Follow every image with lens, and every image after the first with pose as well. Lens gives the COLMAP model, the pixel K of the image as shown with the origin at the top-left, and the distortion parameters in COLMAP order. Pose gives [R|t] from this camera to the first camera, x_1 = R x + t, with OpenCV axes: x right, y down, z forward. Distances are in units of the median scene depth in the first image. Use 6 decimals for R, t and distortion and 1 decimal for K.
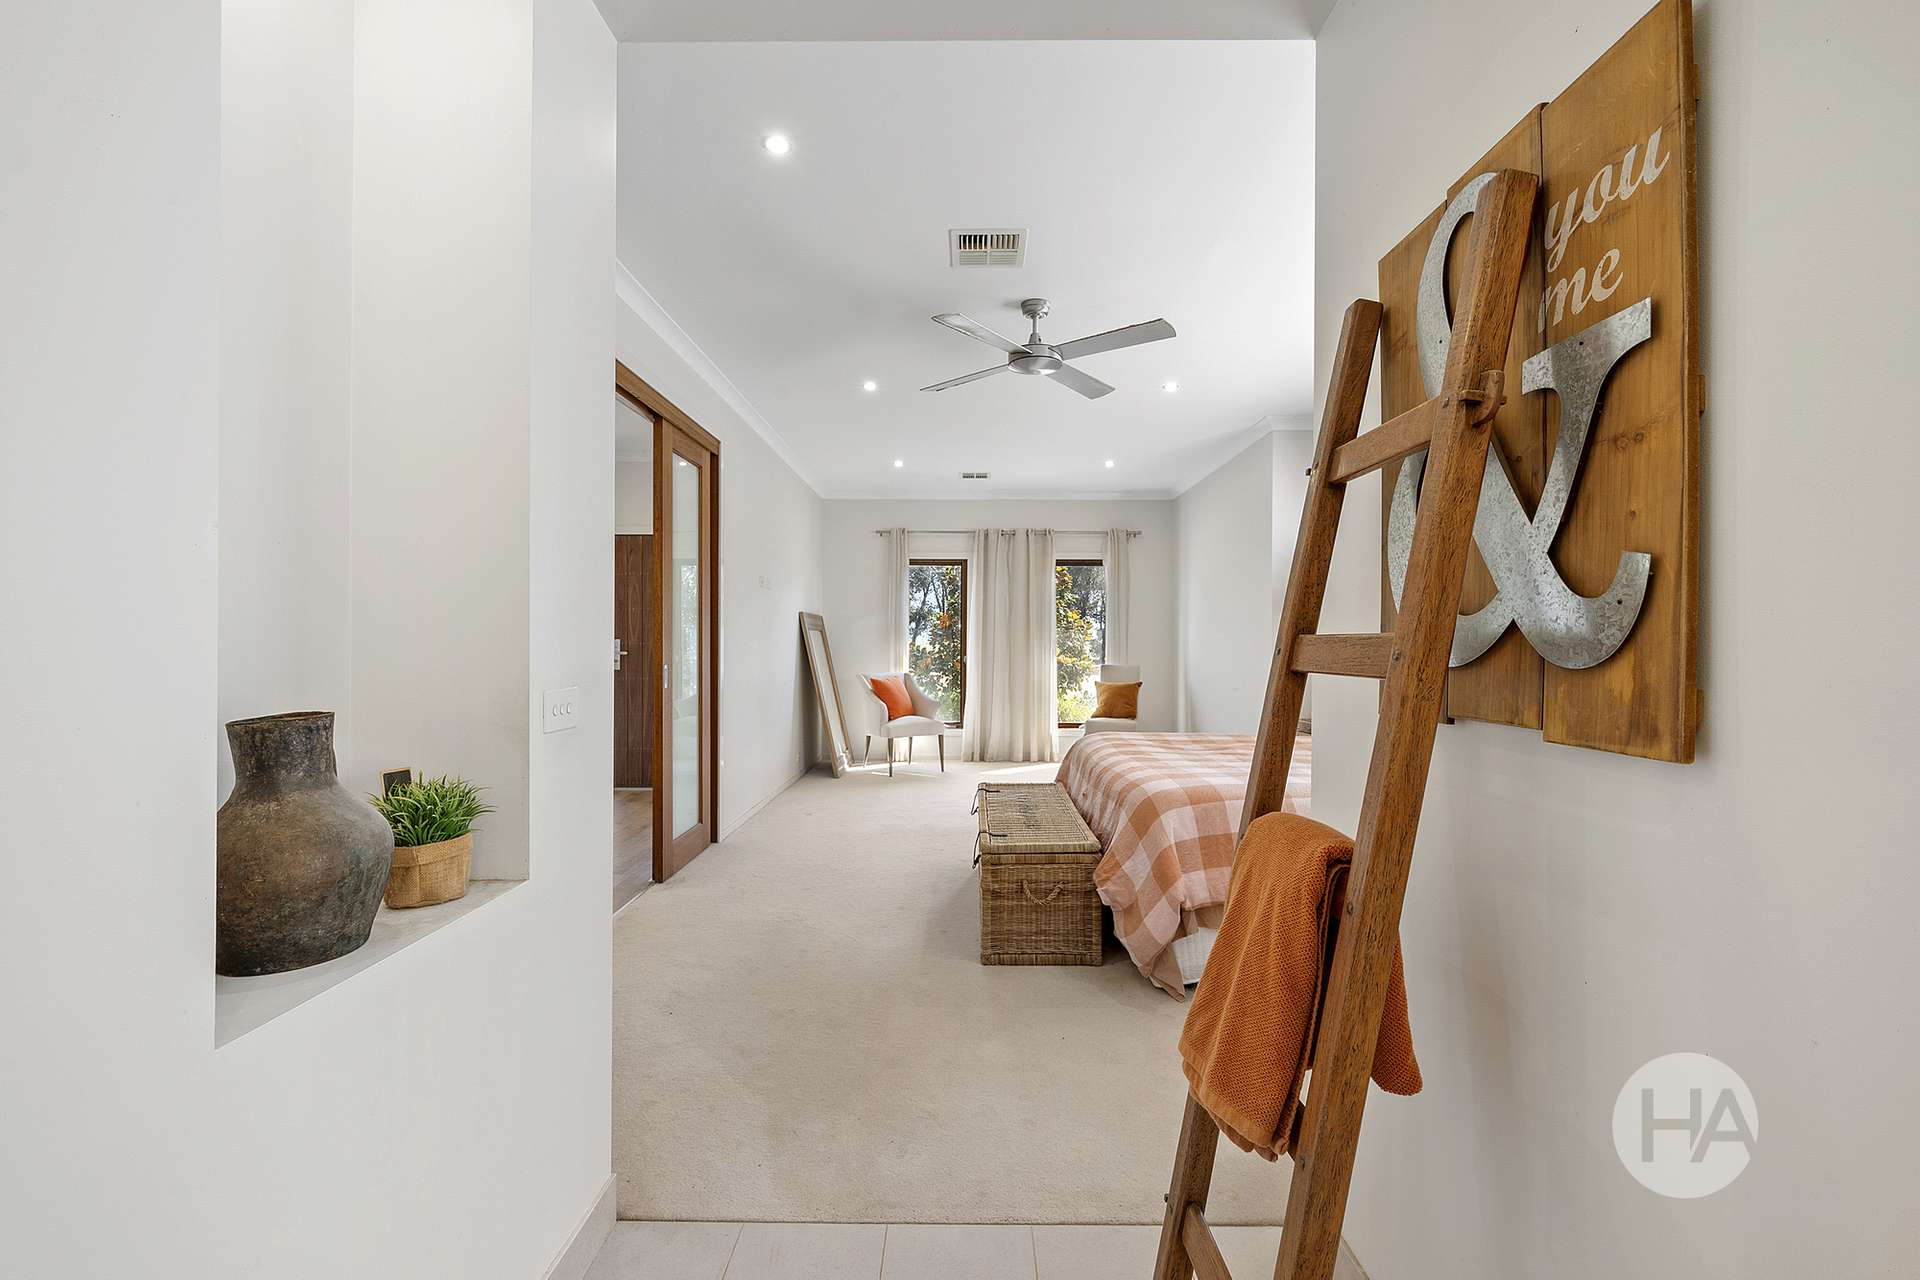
lens RADIAL K [[821.4, 0, 959.3], [0, 821.4, 639.0], [0, 0, 1]] dist [0.001065, -0.000439]
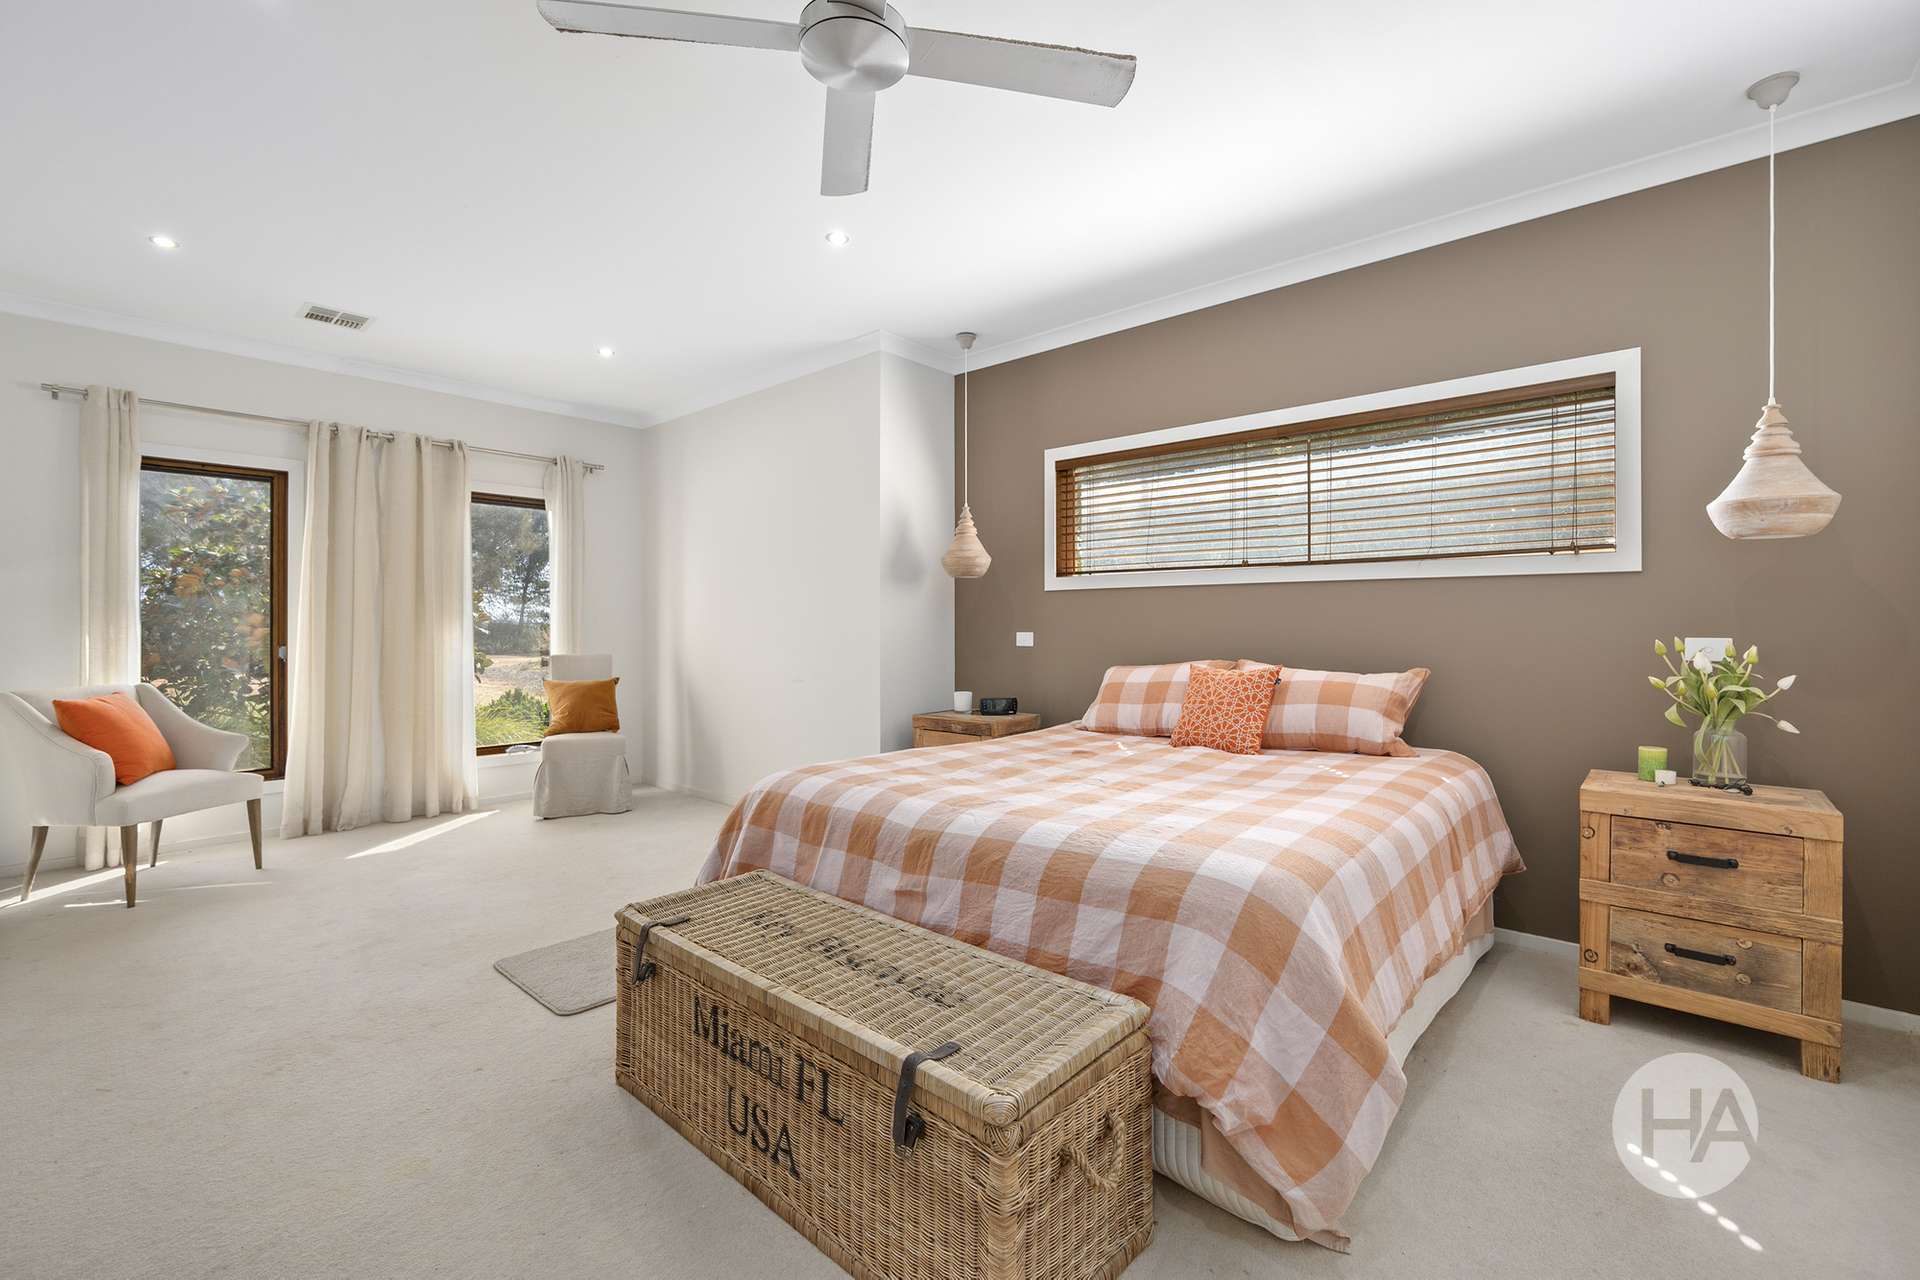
lens RADIAL K [[821.4, 0, 960.5], [0, 821.4, 630.4], [0, 0, 1]] dist [0.001065, -0.000439]
pose [[0.653982, -0.010601, 0.756436, -0.118181], [0.002178, 0.999924, 0.012130, 0.003746], [-0.756507, -0.006286, 0.653955, 0.304166]]
